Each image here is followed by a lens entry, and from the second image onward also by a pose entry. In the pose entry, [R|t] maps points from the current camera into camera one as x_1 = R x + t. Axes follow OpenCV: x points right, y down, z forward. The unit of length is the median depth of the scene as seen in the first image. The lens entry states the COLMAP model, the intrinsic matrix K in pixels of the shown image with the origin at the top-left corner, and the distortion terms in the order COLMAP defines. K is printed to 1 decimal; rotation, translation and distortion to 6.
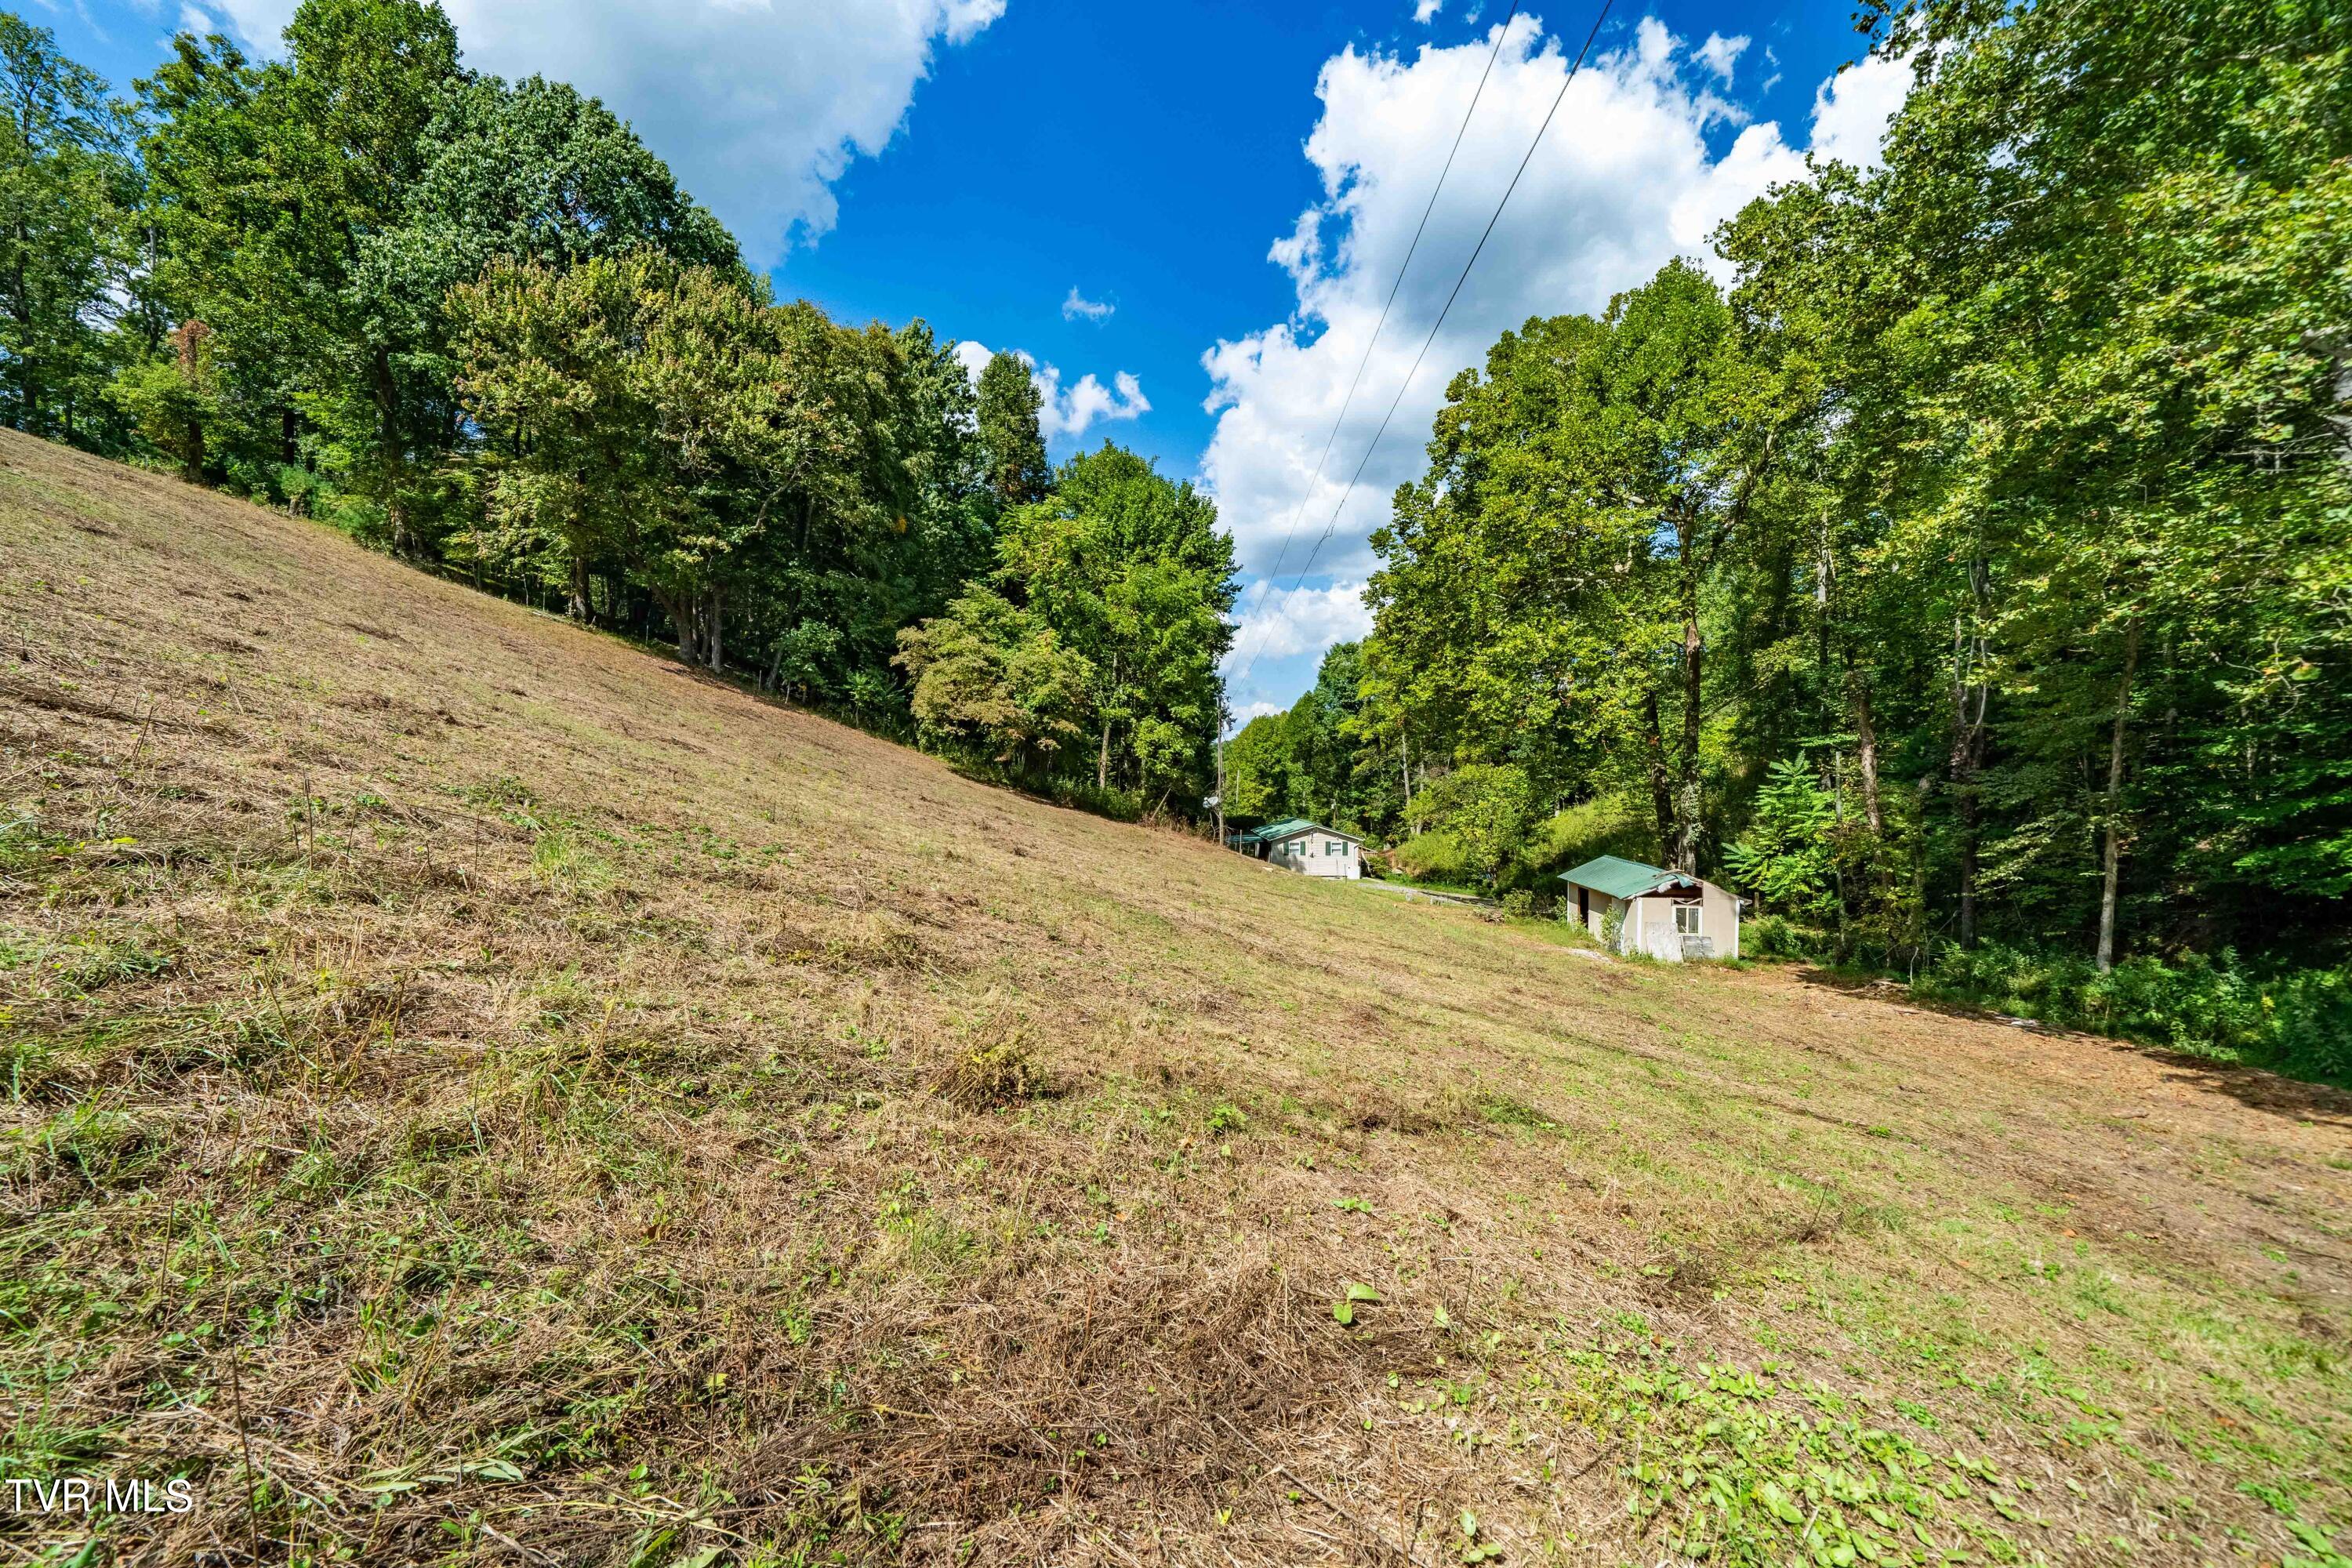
lens RADIAL K [[859.2, 0, 1173.2], [0, 859.2, 786.9], [0, 0, 1]] dist [0.000219, -0.000096]
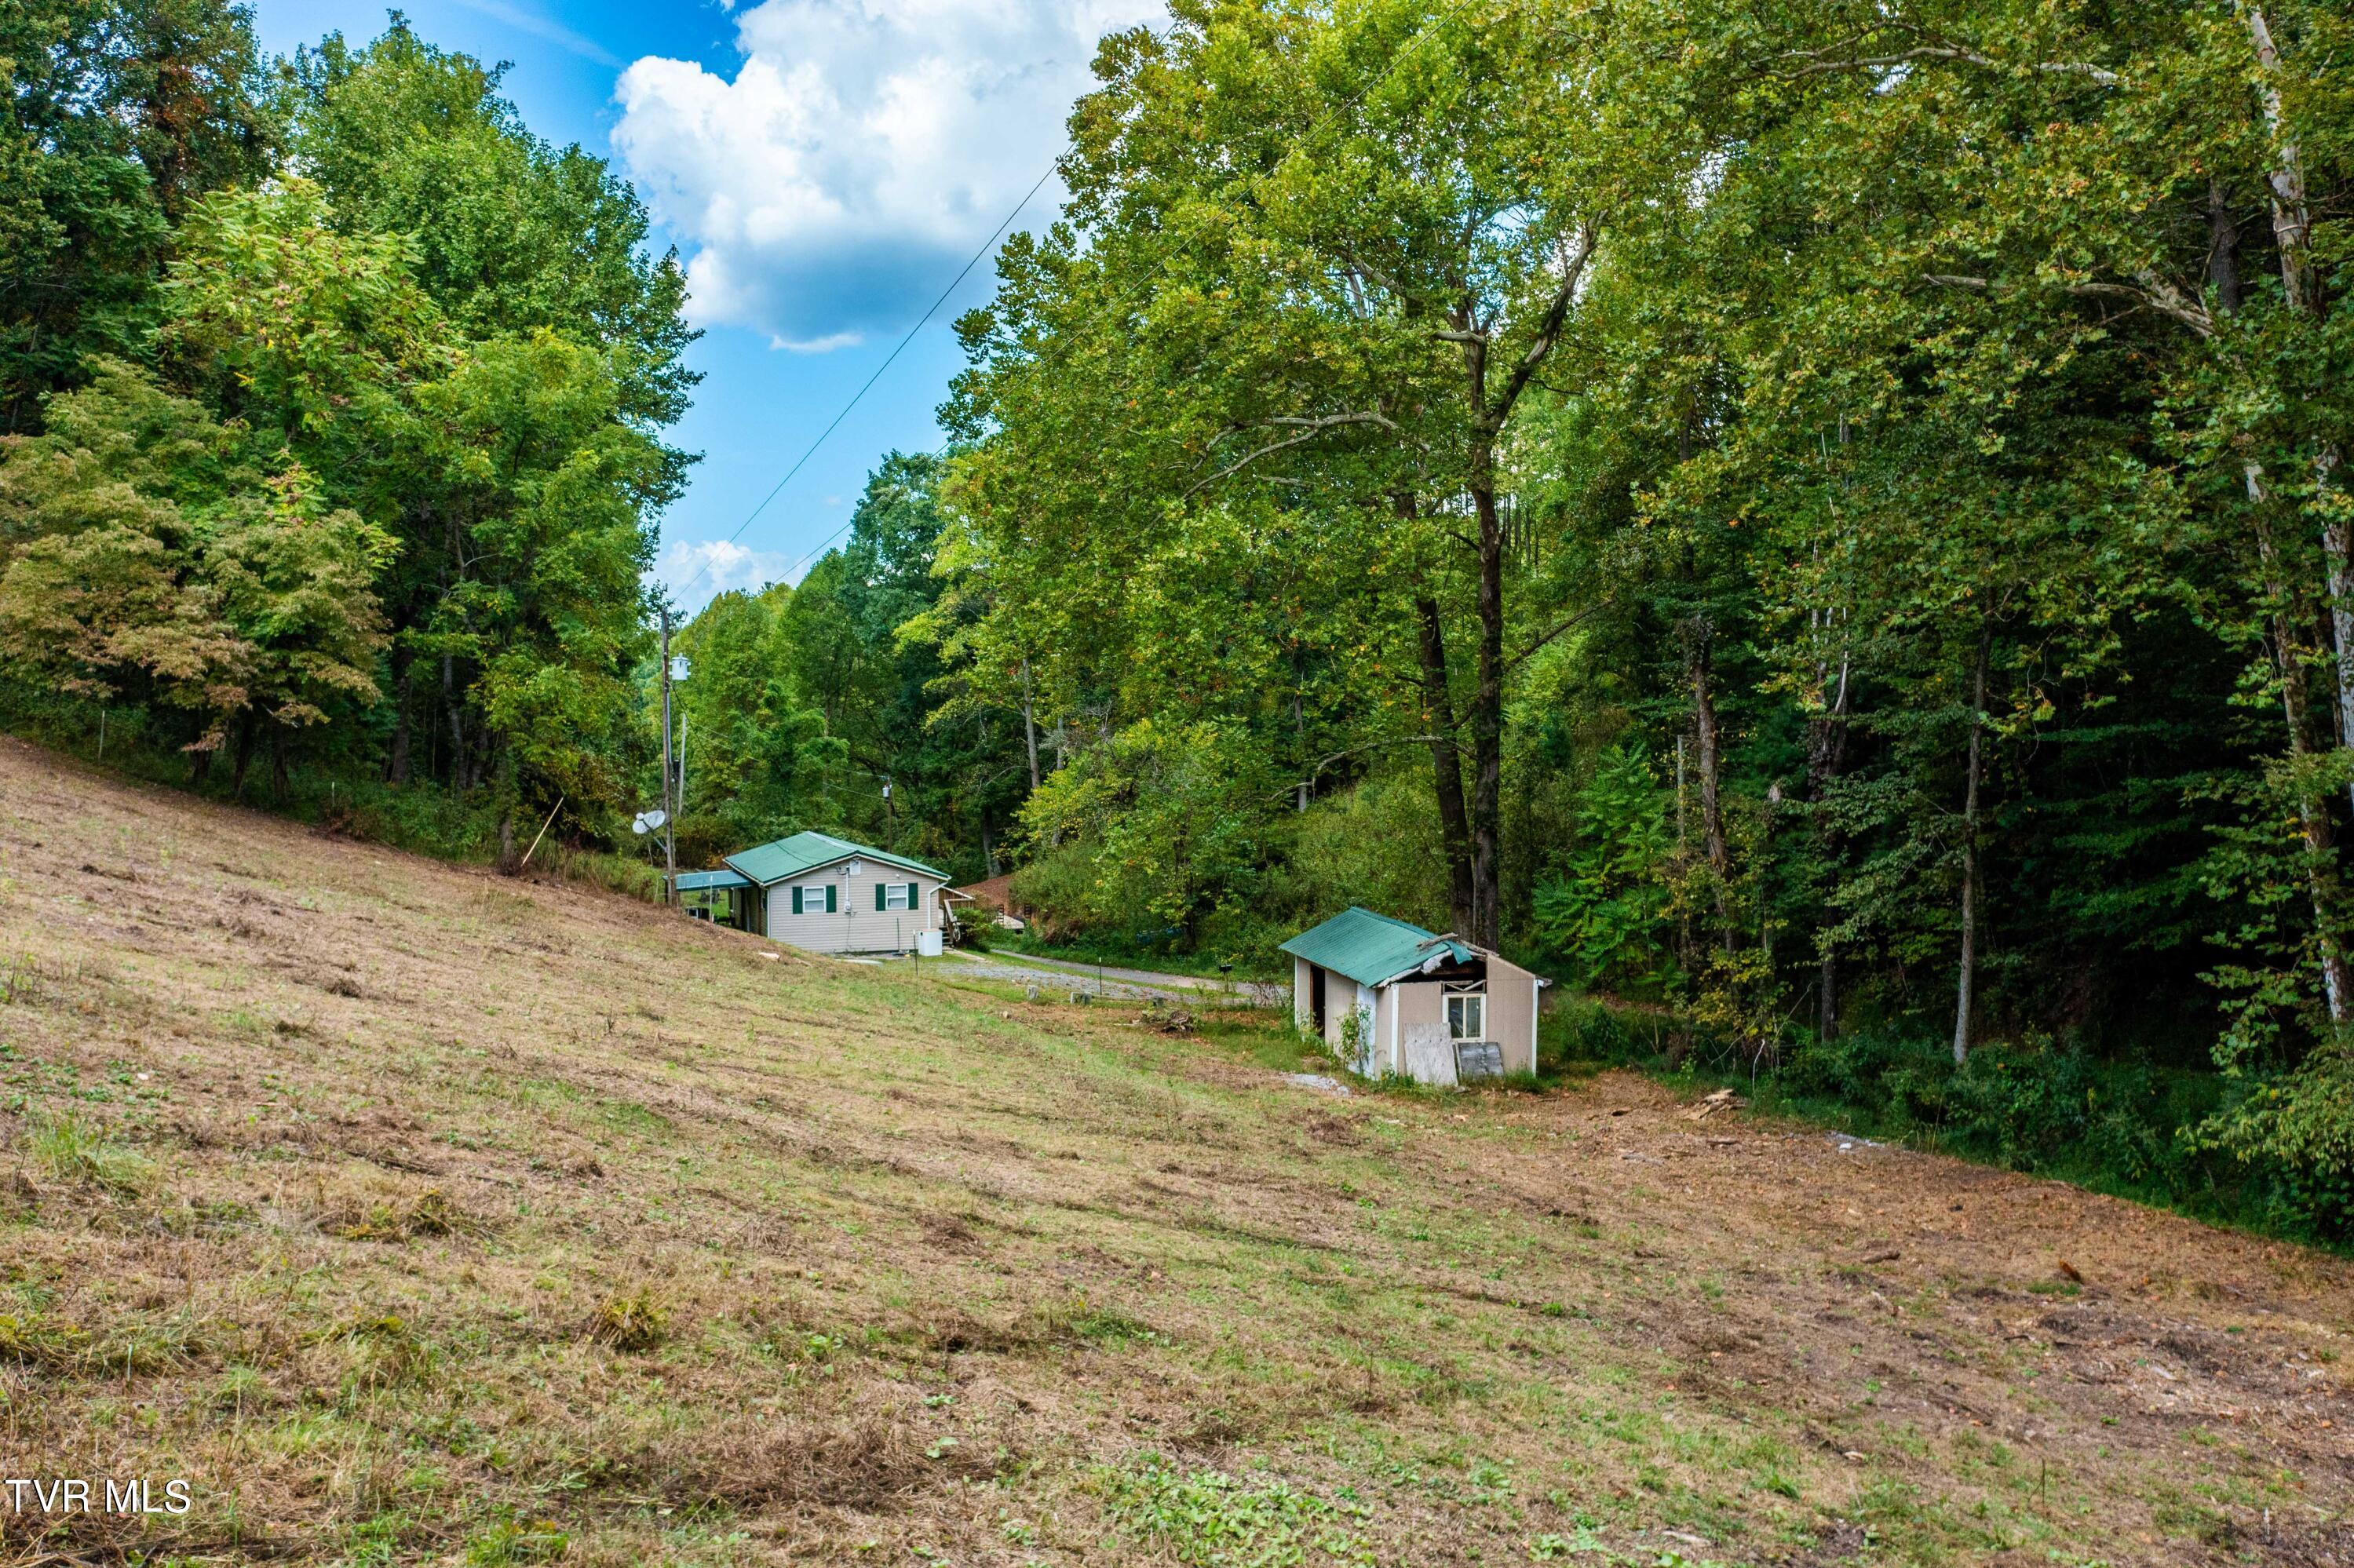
lens RADIAL K [[1871.7, 0, 1177.0], [0, 1871.7, 784.0], [0, 0, 1]] dist [-0.026161, -0.001999]
pose [[0.942757, -0.014445, 0.333167, -0.031143], [0.003498, 0.999435, 0.033435, -0.043071], [-0.333462, -0.030355, 0.942275, -0.144035]]
